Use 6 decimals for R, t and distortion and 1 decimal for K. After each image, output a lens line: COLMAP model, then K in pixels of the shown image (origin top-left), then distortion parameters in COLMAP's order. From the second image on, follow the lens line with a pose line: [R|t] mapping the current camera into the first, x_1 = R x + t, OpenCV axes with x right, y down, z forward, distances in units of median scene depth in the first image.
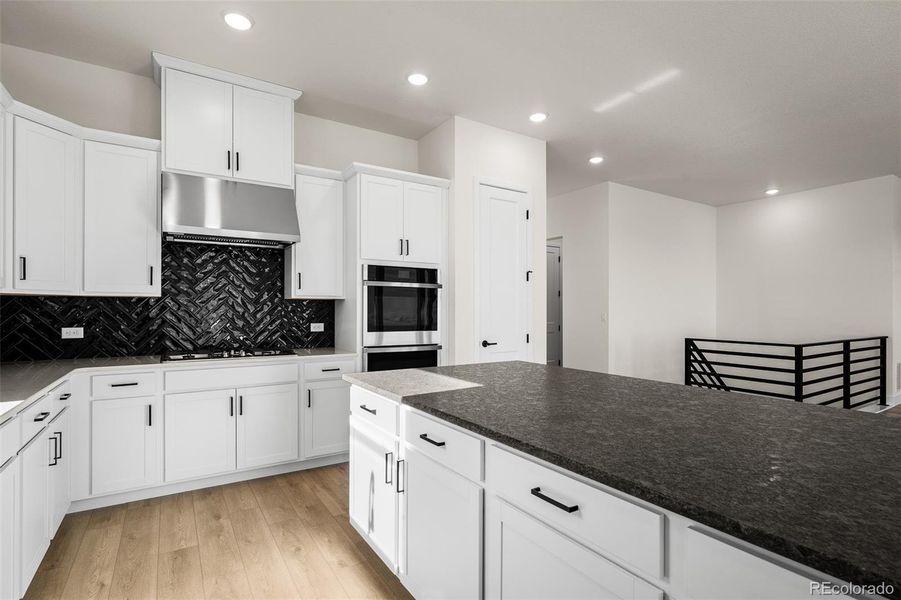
lens RADIAL K [[443.5, 0, 447.2], [0, 443.5, 307.5], [0, 0, 1]] dist [0.001156, -0.000188]
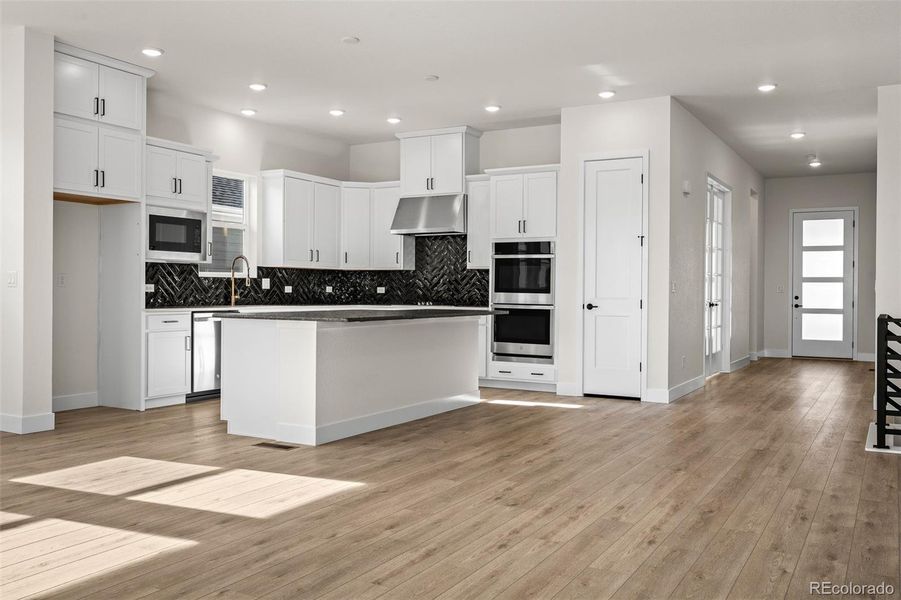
lens RADIAL K [[778.8, 0, 449.4], [0, 778.8, 293.2], [0, 0, 1]] dist [-0.013887, -0.003724]
pose [[0.473717, 0.005228, -0.880662, 2.017096], [-0.002450, 0.999986, 0.004619, 0.050930], [0.880674, -0.000030, 0.473723, -0.270084]]
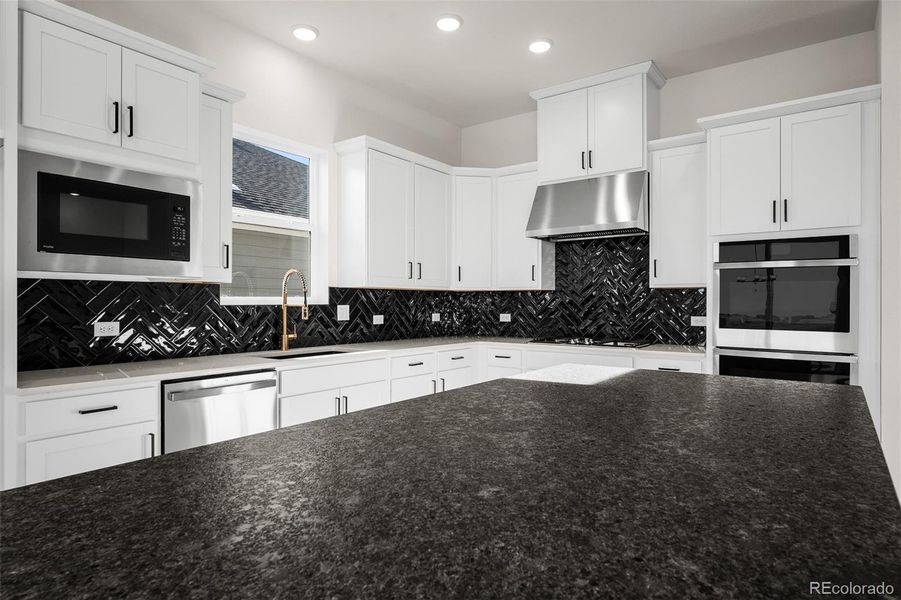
lens RADIAL K [[520.2, 0, 447.4], [0, 520.2, 301.4], [0, 0, 1]] dist [-0.001008, 0.005019]
pose [[0.361495, -0.002721, -0.932370, 0.551340], [0.004024, 0.999991, -0.001358, 0.008096], [0.932366, -0.003260, 0.361502, 0.237156]]
